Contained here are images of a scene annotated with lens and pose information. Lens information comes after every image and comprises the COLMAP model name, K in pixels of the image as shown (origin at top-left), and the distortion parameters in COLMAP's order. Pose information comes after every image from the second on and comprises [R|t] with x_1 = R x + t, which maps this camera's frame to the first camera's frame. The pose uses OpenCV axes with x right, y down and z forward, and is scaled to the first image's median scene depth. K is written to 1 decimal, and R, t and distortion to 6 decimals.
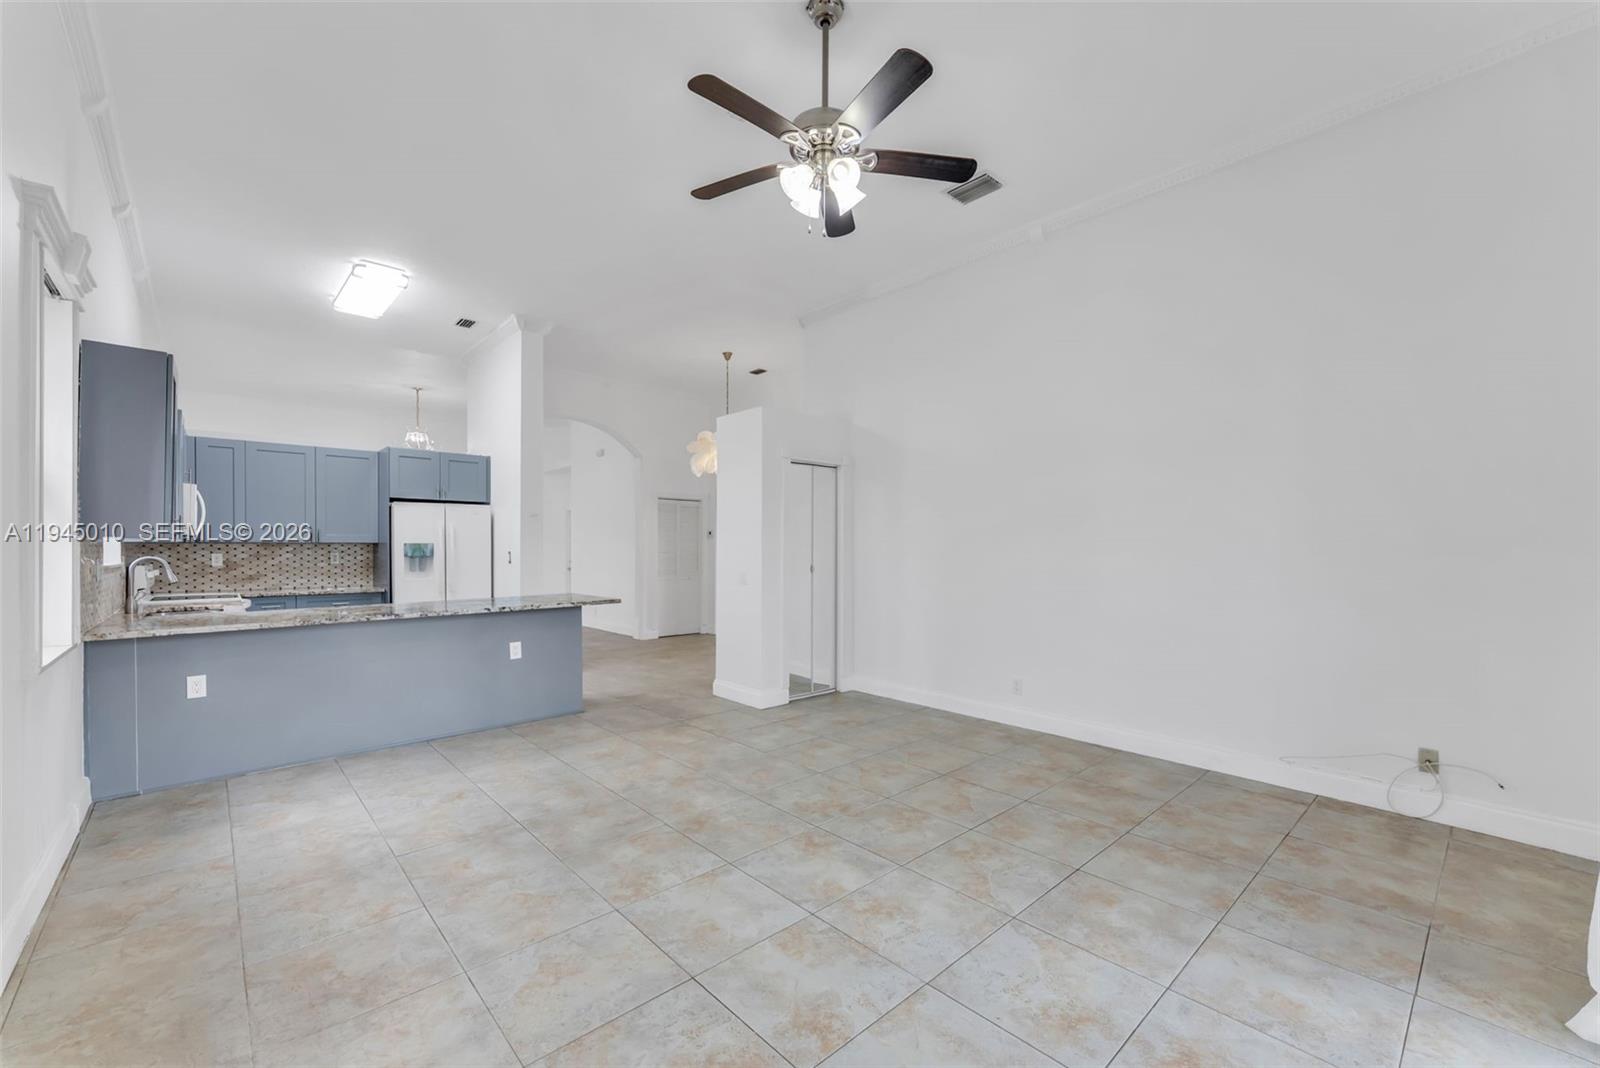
lens RADIAL K [[648.1, 0, 807.7], [0, 648.1, 547.1], [0, 0, 1]] dist [-0.000742, -0.000306]
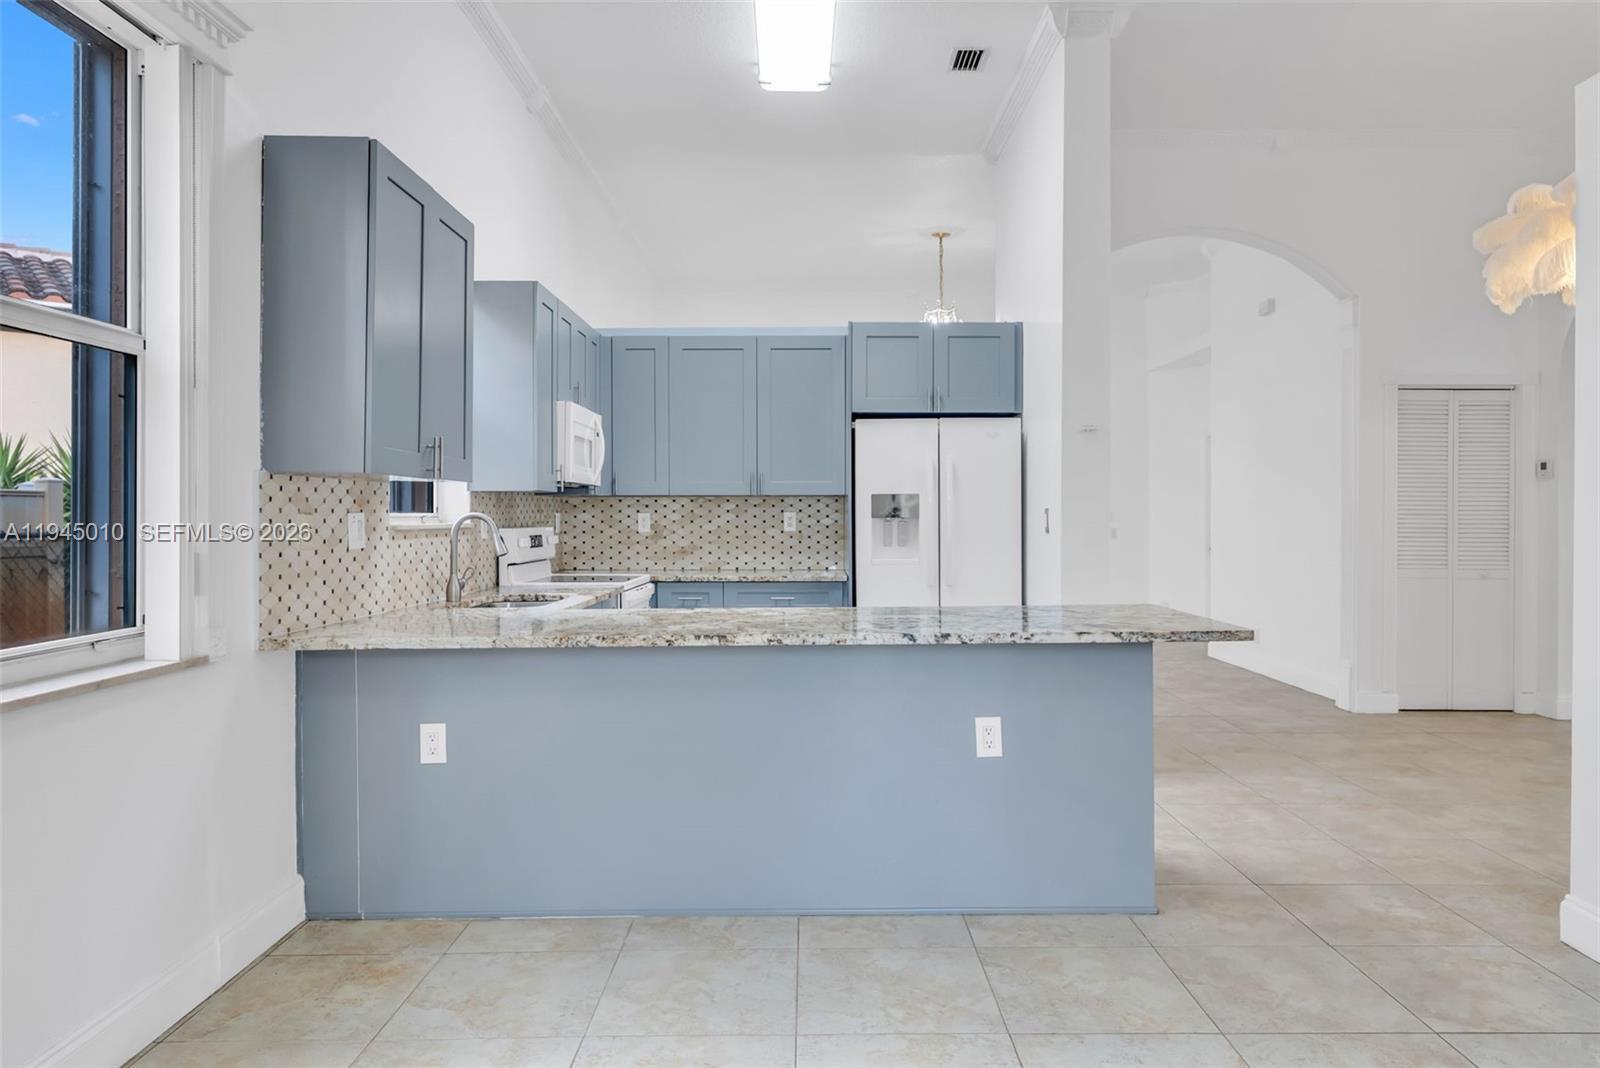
lens RADIAL K [[1058.3, 0, 807.5], [0, 1058.3, 521.9], [0, 0, 1]] dist [0.004990, 0.001986]
pose [[0.729725, 0.002506, -0.683737, -0.050618], [0.002593, 0.999976, 0.006432, 0.011652], [0.683736, -0.006466, 0.729701, 0.309965]]
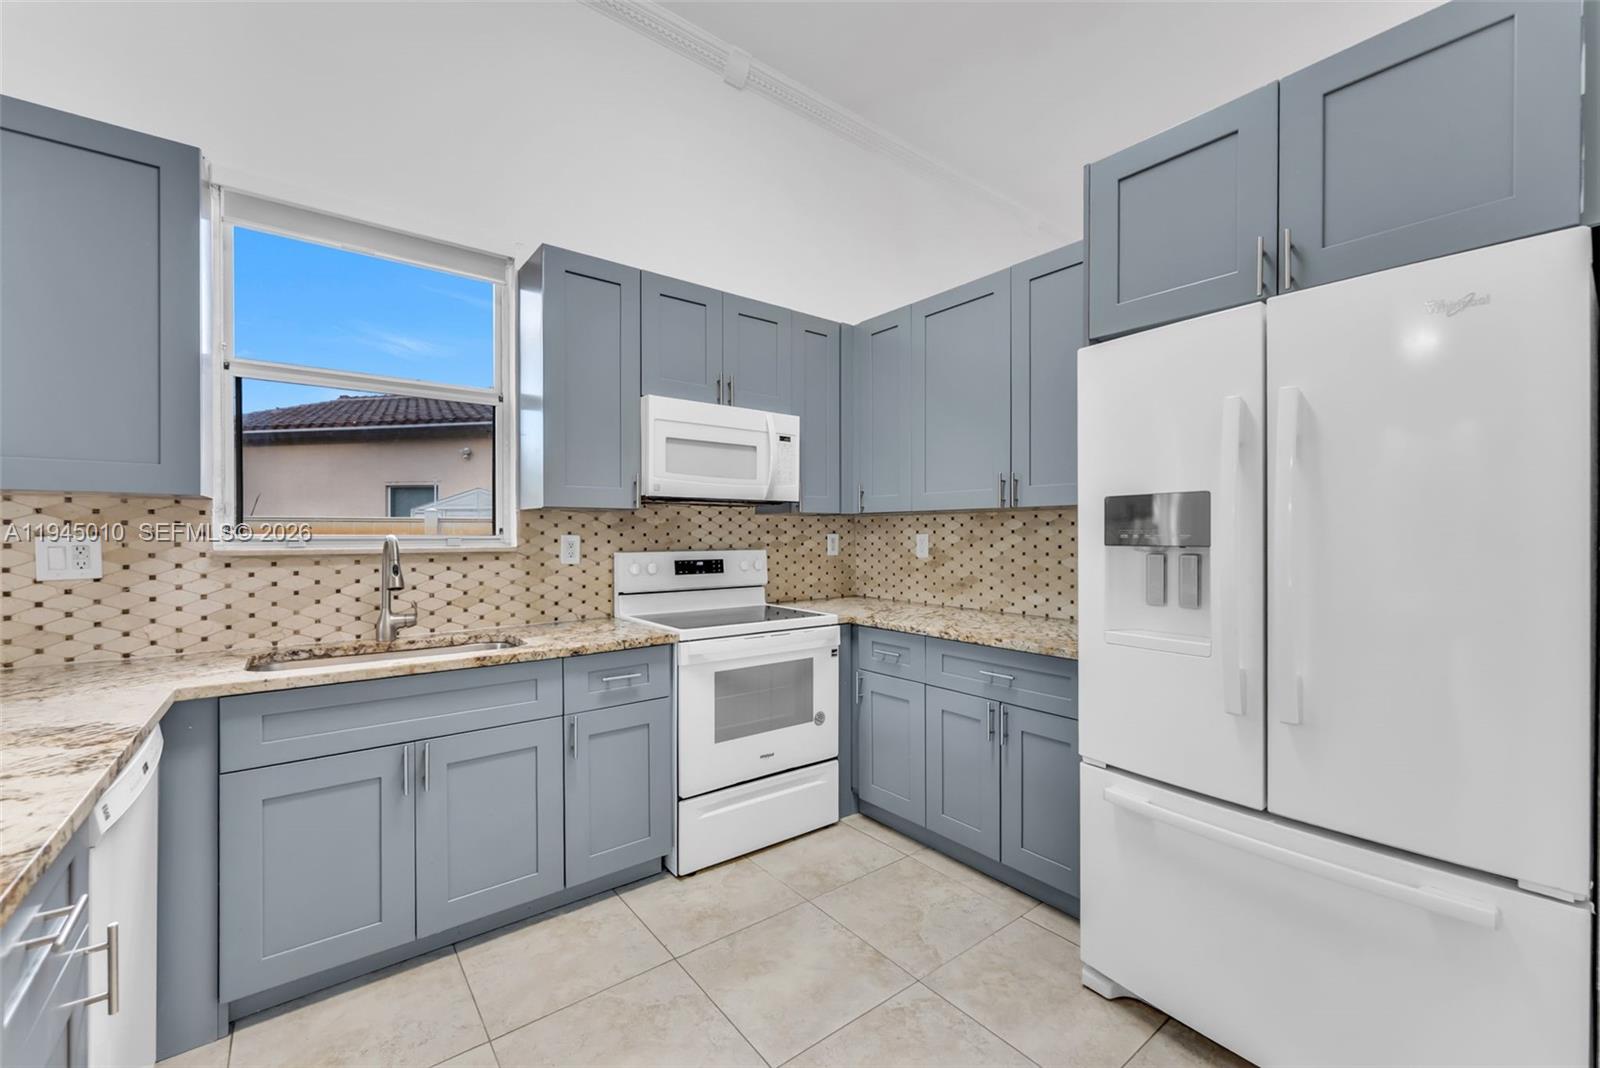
lens RADIAL K [[648.1, 0, 802.1], [0, 648.1, 539.8], [0, 0, 1]] dist [-0.000742, -0.000306]
pose [[-0.084143, 0.009418, -0.996409, -0.346654], [0.001359, 0.999955, 0.009337, 0.008908], [0.996453, -0.000569, -0.084152, 0.896564]]
